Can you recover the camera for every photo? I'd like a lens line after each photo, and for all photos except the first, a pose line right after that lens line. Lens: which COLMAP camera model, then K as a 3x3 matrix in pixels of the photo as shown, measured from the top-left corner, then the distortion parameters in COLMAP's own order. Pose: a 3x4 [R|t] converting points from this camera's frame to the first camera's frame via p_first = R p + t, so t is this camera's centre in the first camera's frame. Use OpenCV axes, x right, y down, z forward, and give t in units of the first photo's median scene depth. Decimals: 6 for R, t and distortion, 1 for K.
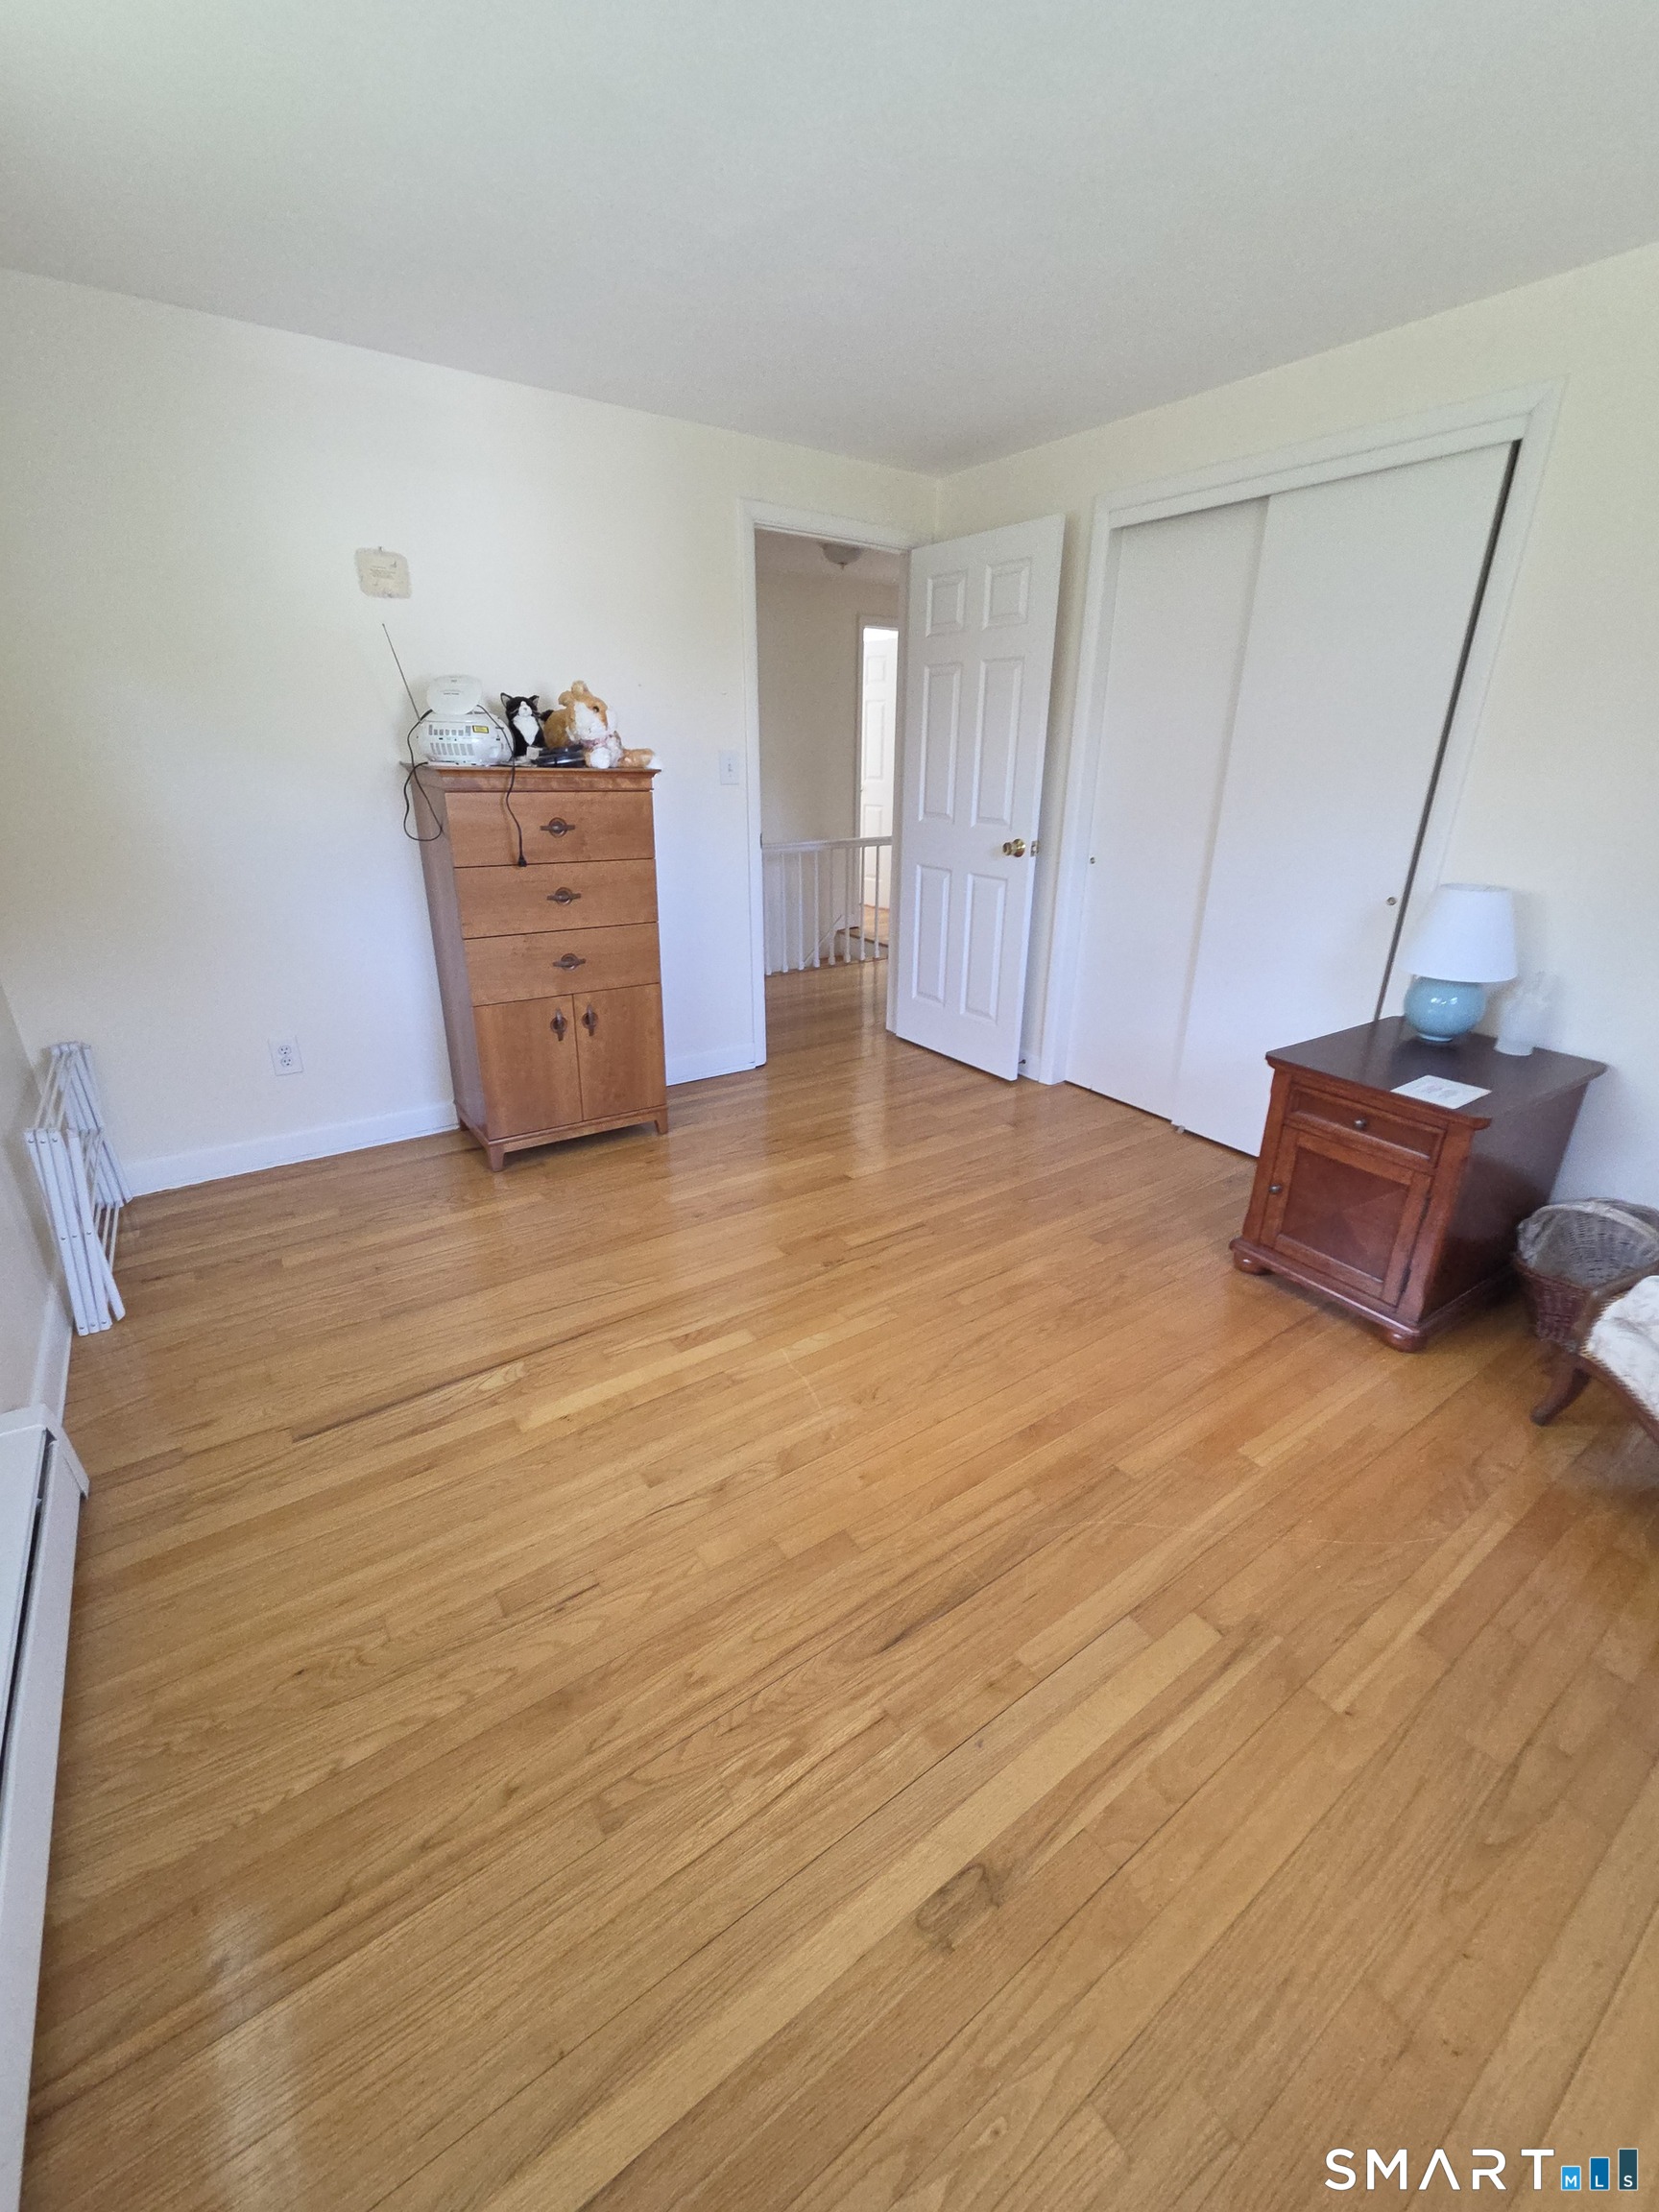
lens RADIAL K [[912.3, 0, 836.8], [0, 912.3, 1102.3], [0, 0, 1]] dist [0.015669, 0.000163]
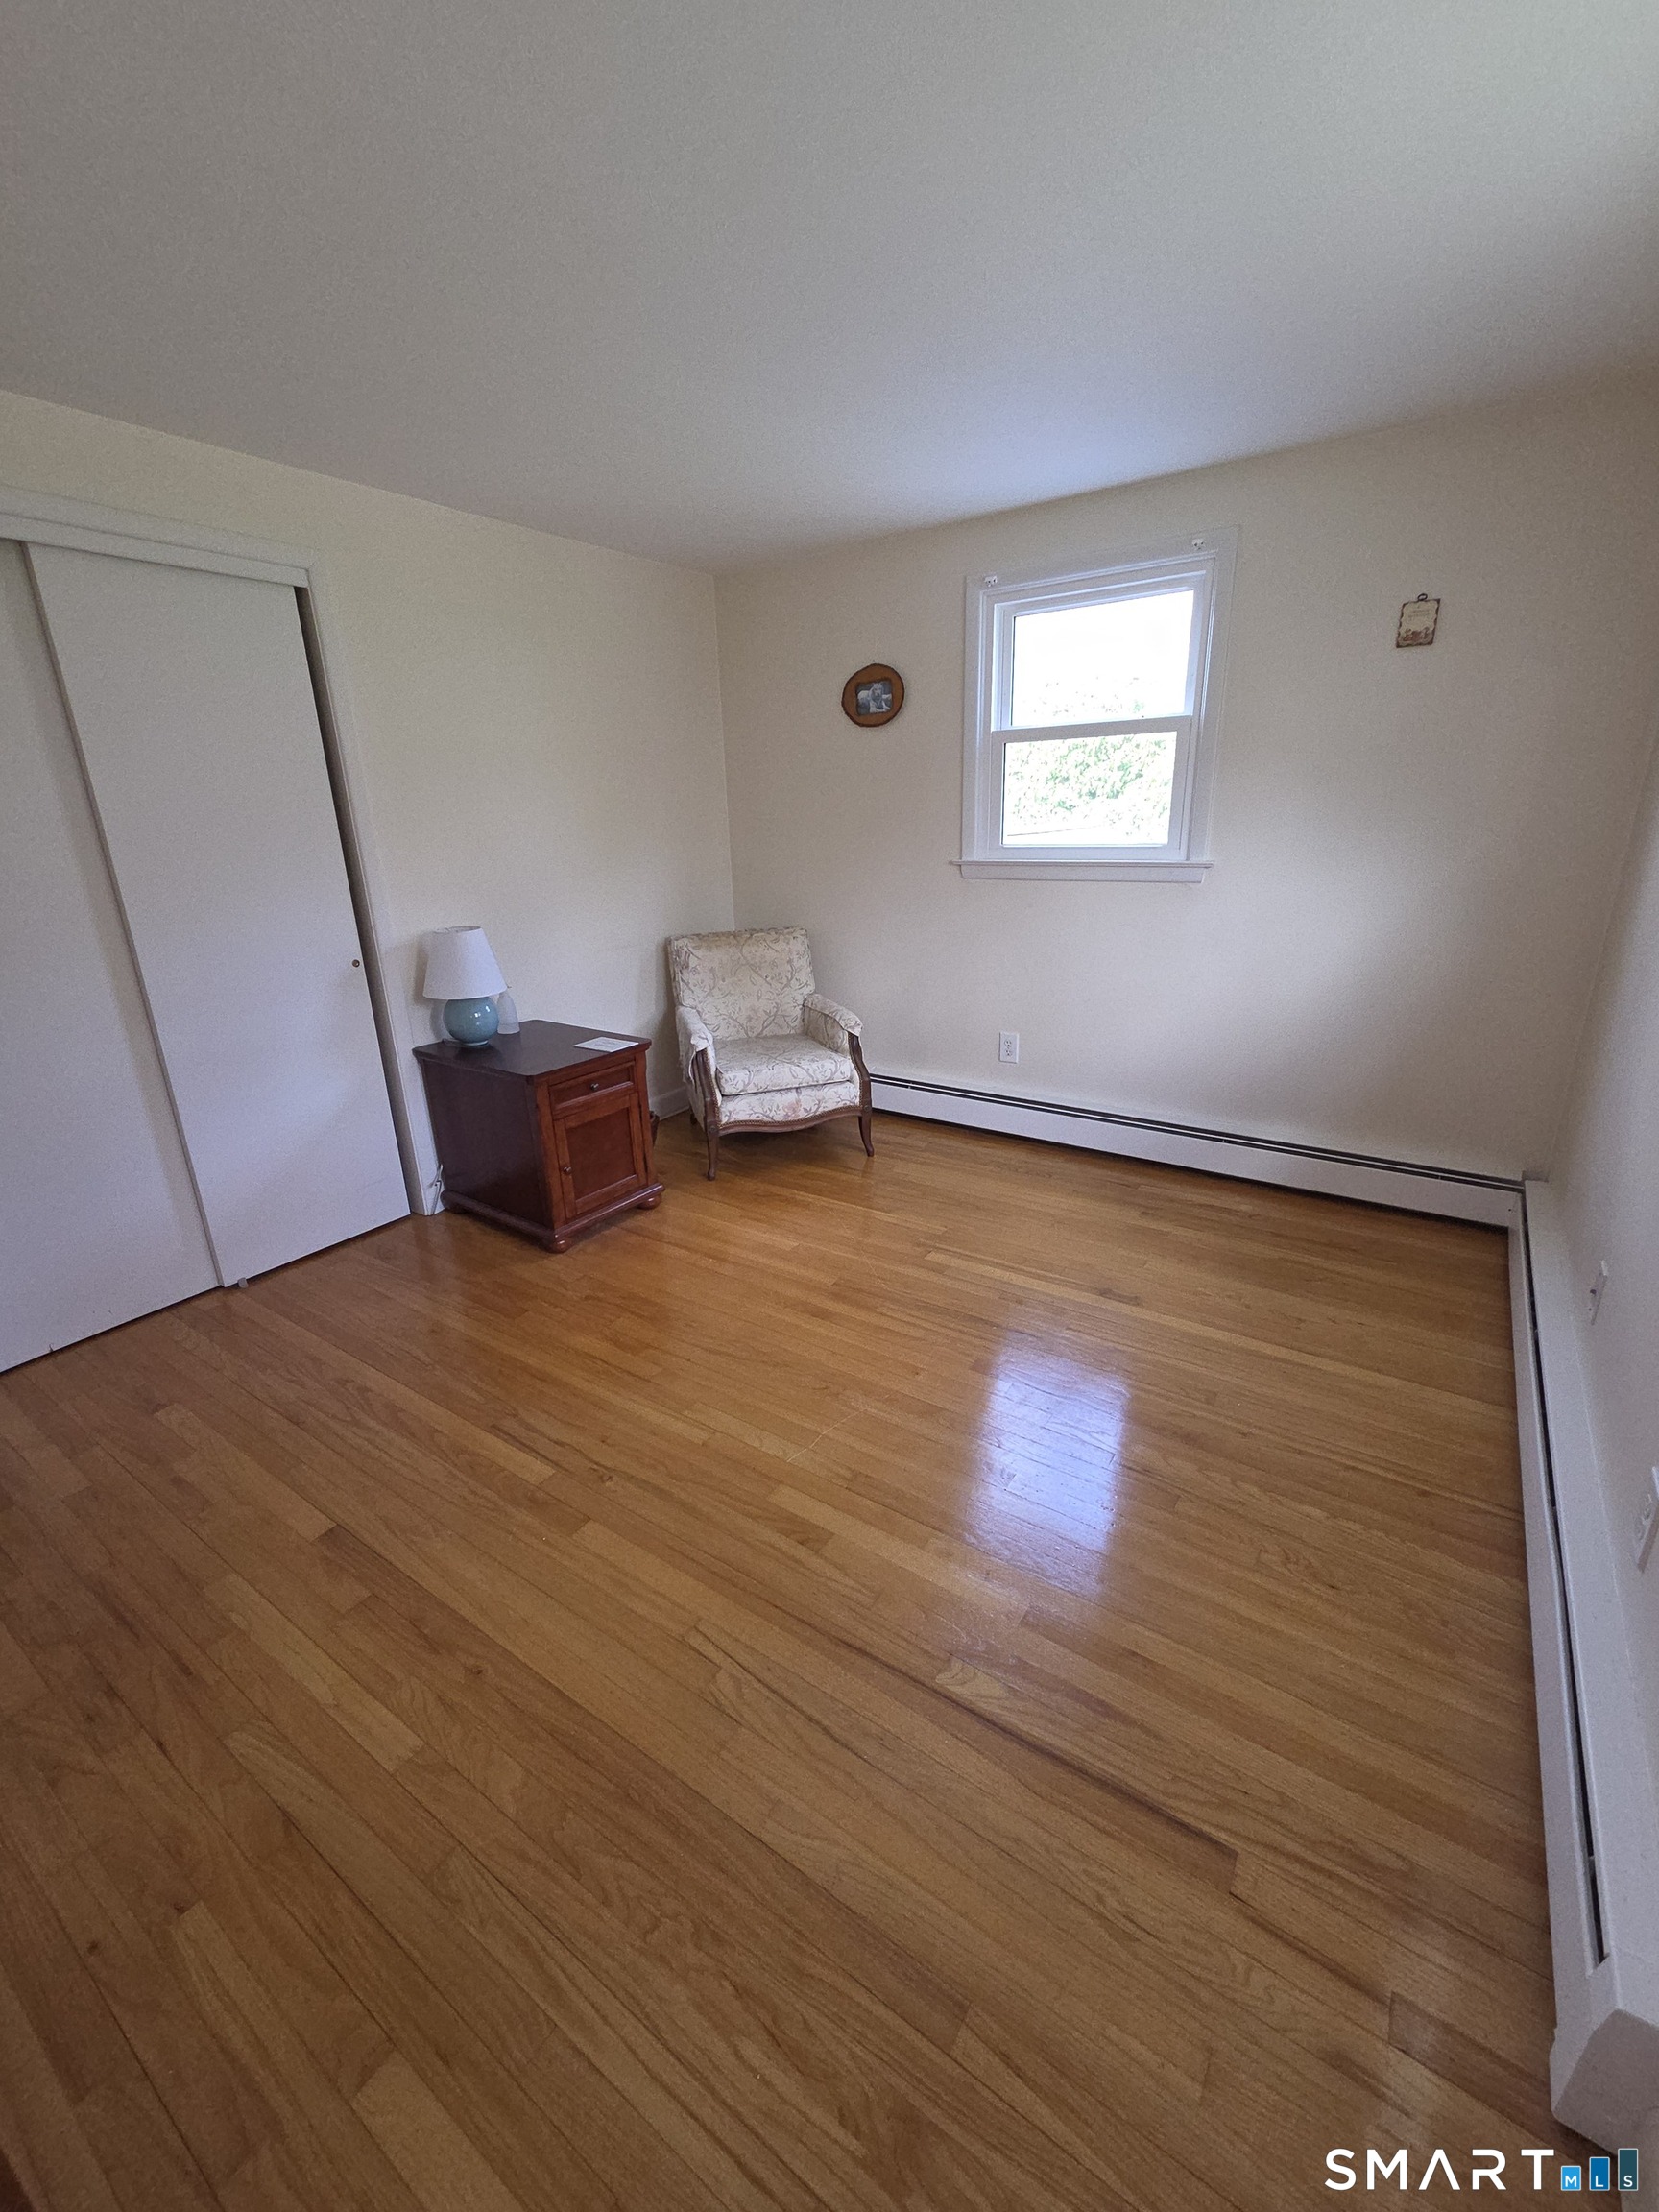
lens RADIAL K [[912.3, 0, 836.8], [0, 912.3, 1102.3], [0, 0, 1]] dist [0.015669, 0.000163]
pose [[-0.361427, -0.284301, 0.888000, -0.805855], [0.367115, 0.832062, 0.415812, -0.402500], [-0.857087, 0.476283, -0.196359, 0.976776]]
